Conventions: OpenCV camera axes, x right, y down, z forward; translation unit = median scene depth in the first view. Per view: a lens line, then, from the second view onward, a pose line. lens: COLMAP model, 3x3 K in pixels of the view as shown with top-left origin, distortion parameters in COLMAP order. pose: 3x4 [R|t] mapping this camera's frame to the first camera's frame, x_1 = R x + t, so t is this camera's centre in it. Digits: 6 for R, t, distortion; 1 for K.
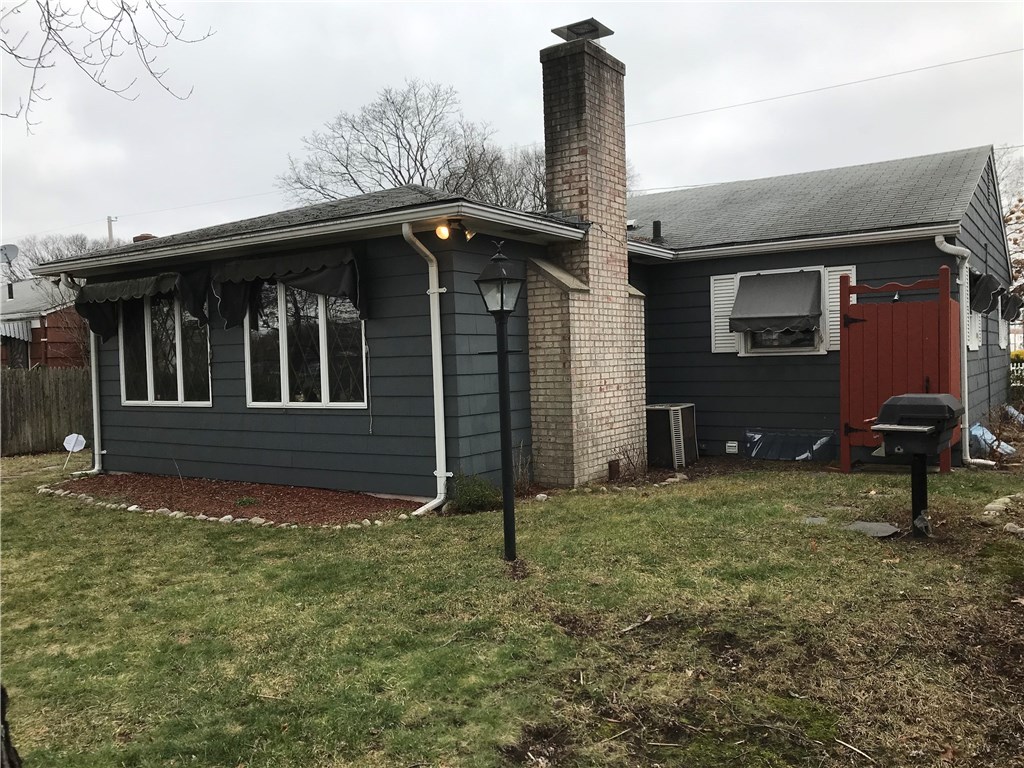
lens RADIAL K [[864.3, 0, 512.0], [0, 864.3, 384.0], [0, 0, 1]] dist [0.007314, 0.000533]
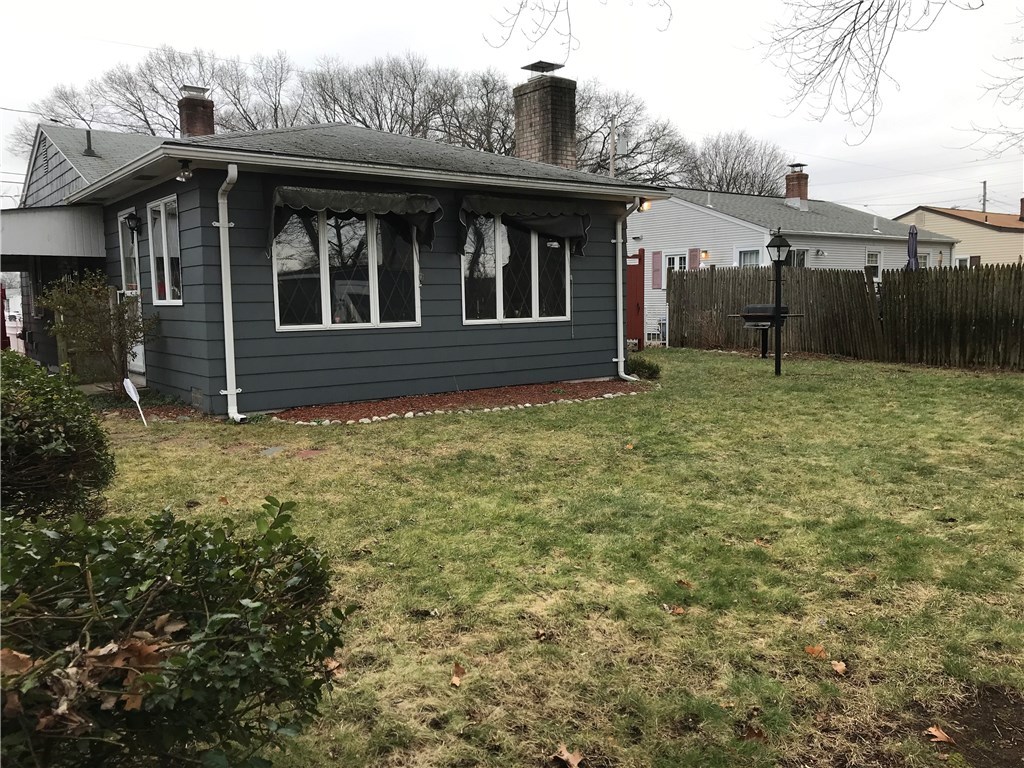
lens RADIAL K [[864.3, 0, 512.0], [0, 864.3, 384.0], [0, 0, 1]] dist [0.007314, 0.000533]
pose [[0.380383, -0.090025, 0.920437, -1.191835], [0.012831, 0.995669, 0.092081, -0.000393], [-0.924740, -0.023216, 0.379891, 0.412800]]
